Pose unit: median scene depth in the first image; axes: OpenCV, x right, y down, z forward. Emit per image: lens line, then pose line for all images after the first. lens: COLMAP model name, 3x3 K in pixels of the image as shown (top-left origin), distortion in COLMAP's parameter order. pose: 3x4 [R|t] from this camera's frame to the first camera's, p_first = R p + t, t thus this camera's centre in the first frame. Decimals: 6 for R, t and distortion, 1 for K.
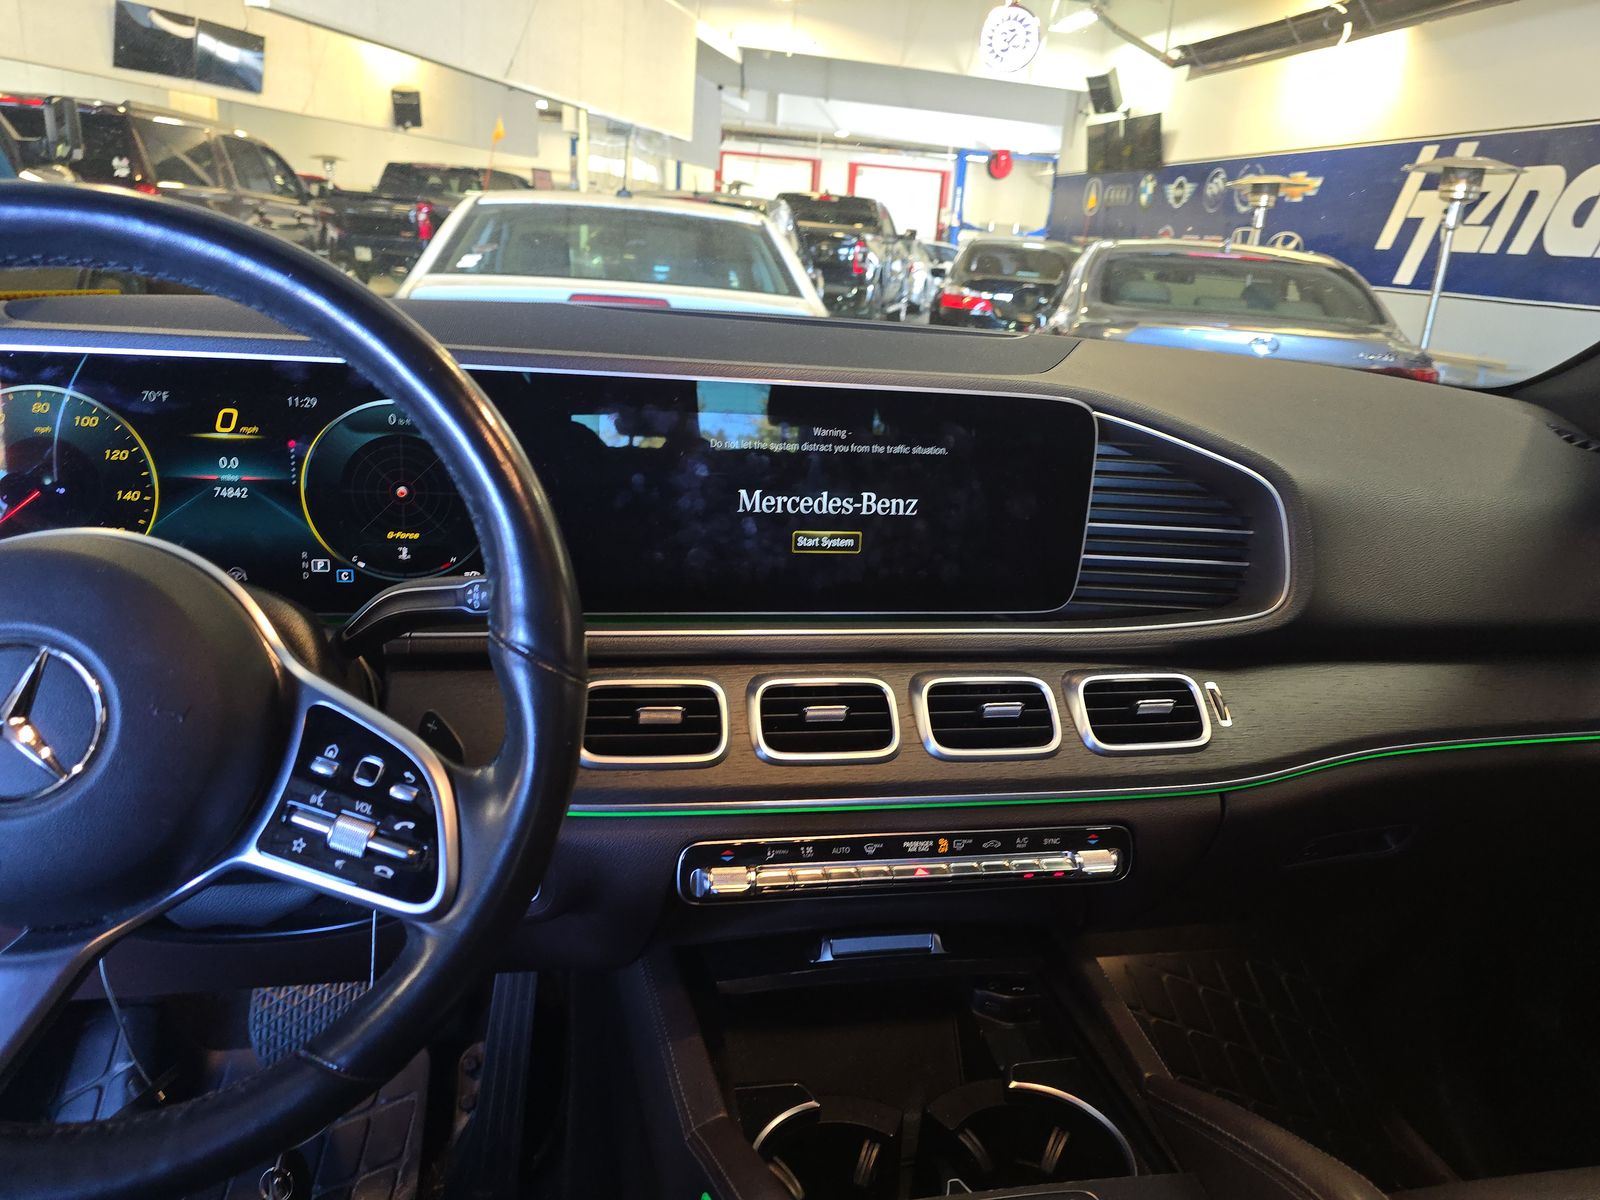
lens RADIAL K [[1063.6, 0, 769.5], [0, 1063.6, 599.2], [0, 0, 1]] dist [0.050144, -0.040848]
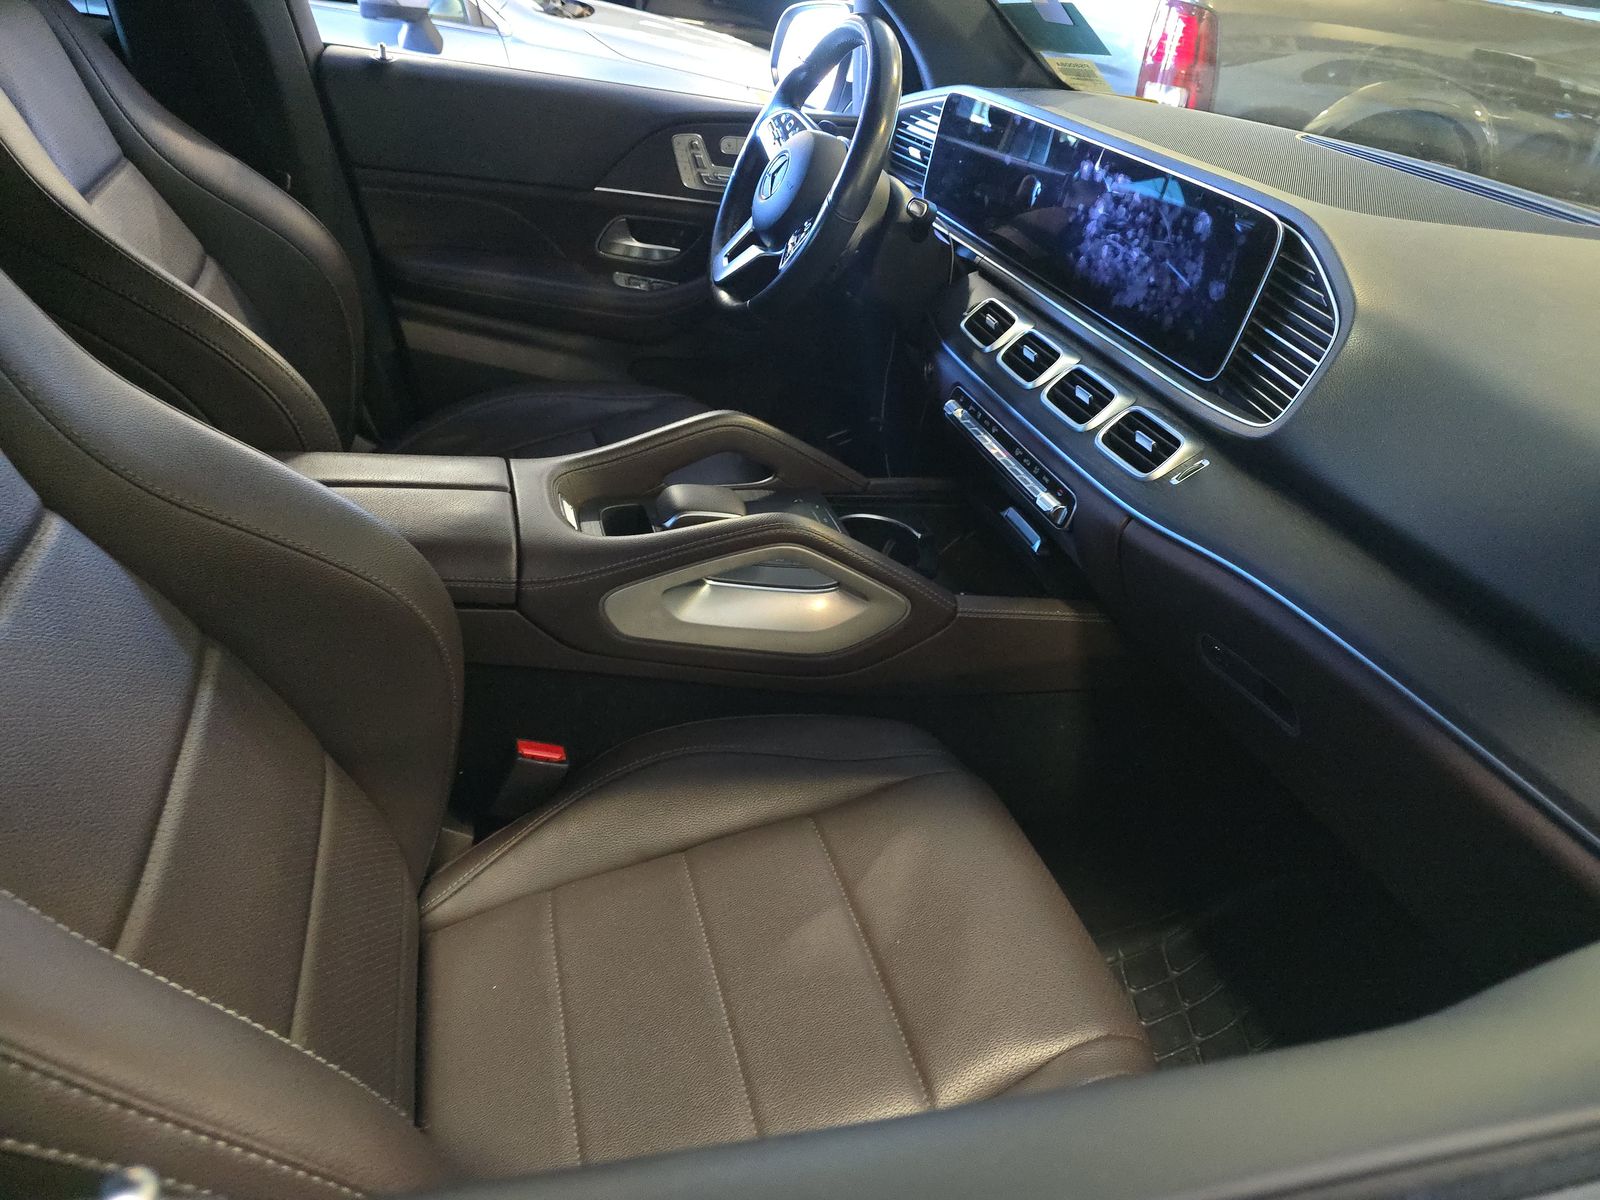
lens RADIAL K [[1074.3, 0, 800.0], [0, 1074.3, 600.0], [0, 0, 1]] dist [0.044466, -0.036595]
pose [[0.101495, 0.458341, -0.882962, 1.645857], [-0.491195, 0.794904, 0.356168, -0.006793], [0.865116, 0.397558, 0.305813, 0.314677]]
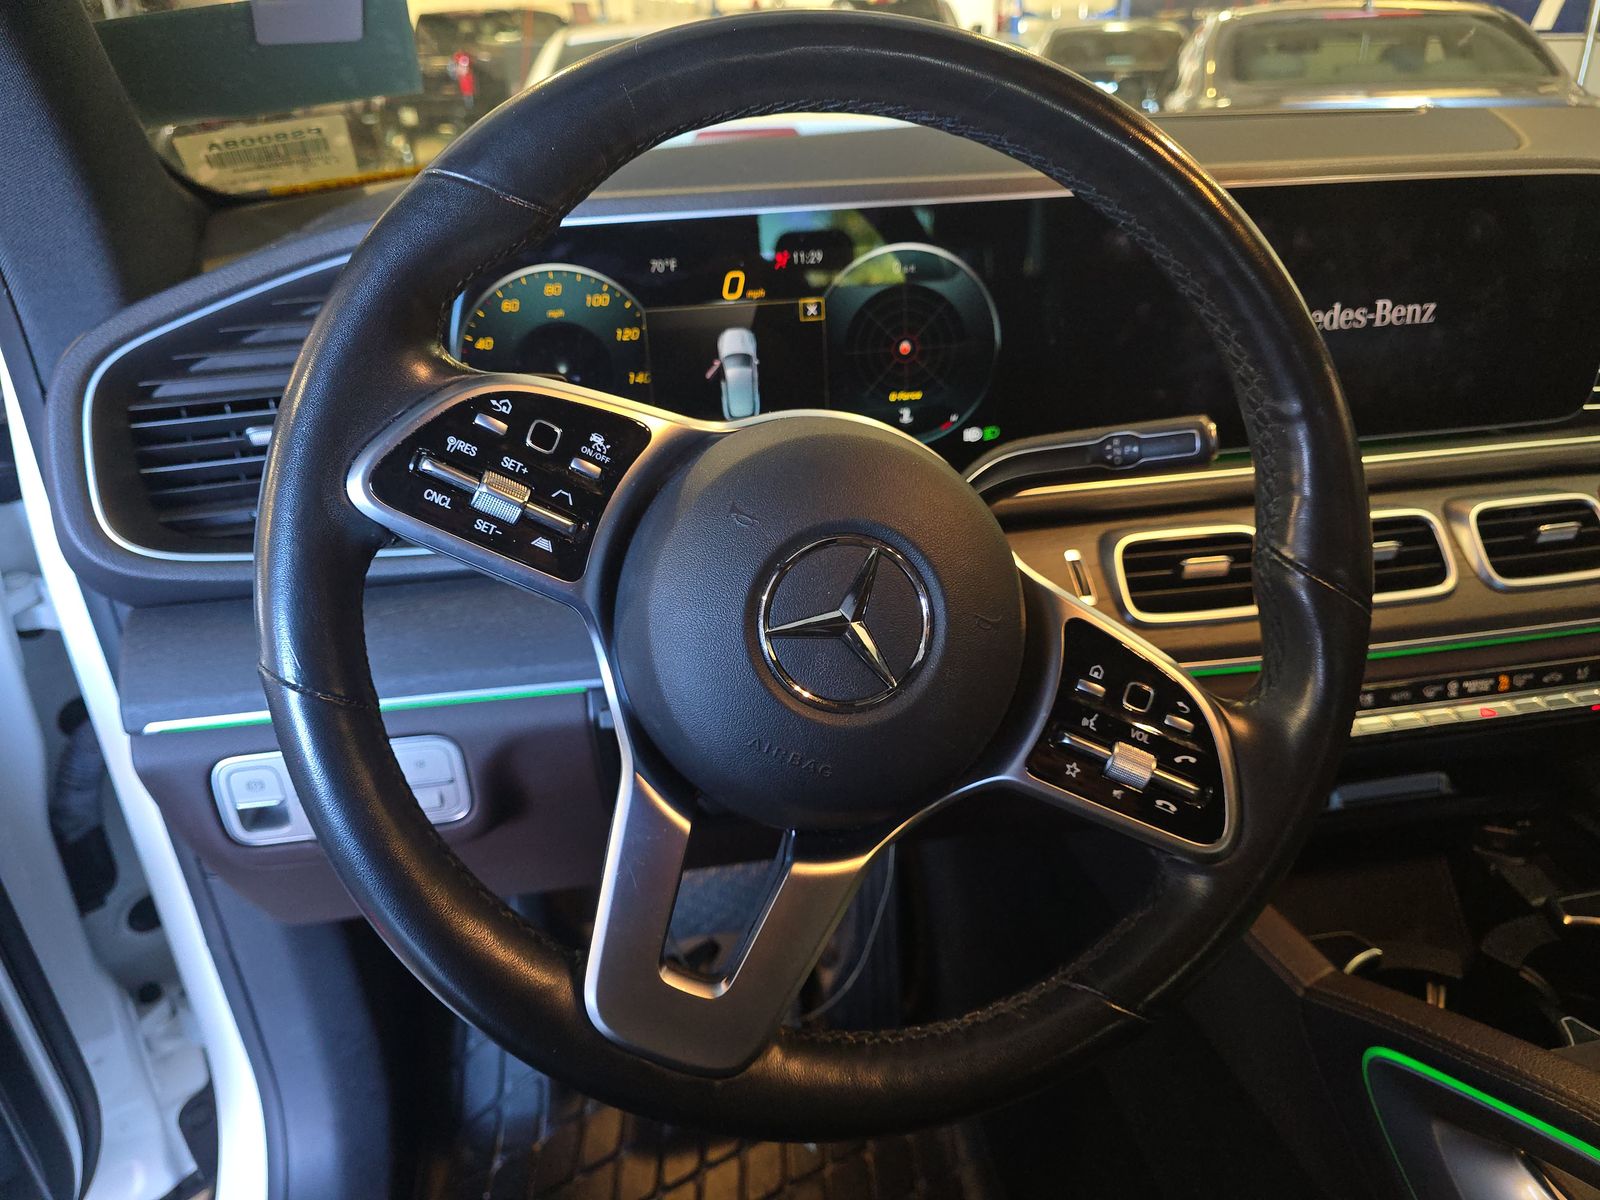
lens RADIAL K [[1074.3, 0, 800.0], [0, 1074.3, 600.0], [0, 0, 1]] dist [0.044466, -0.036595]
pose [[0.994821, -0.075085, -0.068501, -0.366673], [0.083987, 0.986865, 0.137997, -0.020677], [0.057240, -0.143035, 0.988061, 0.044614]]
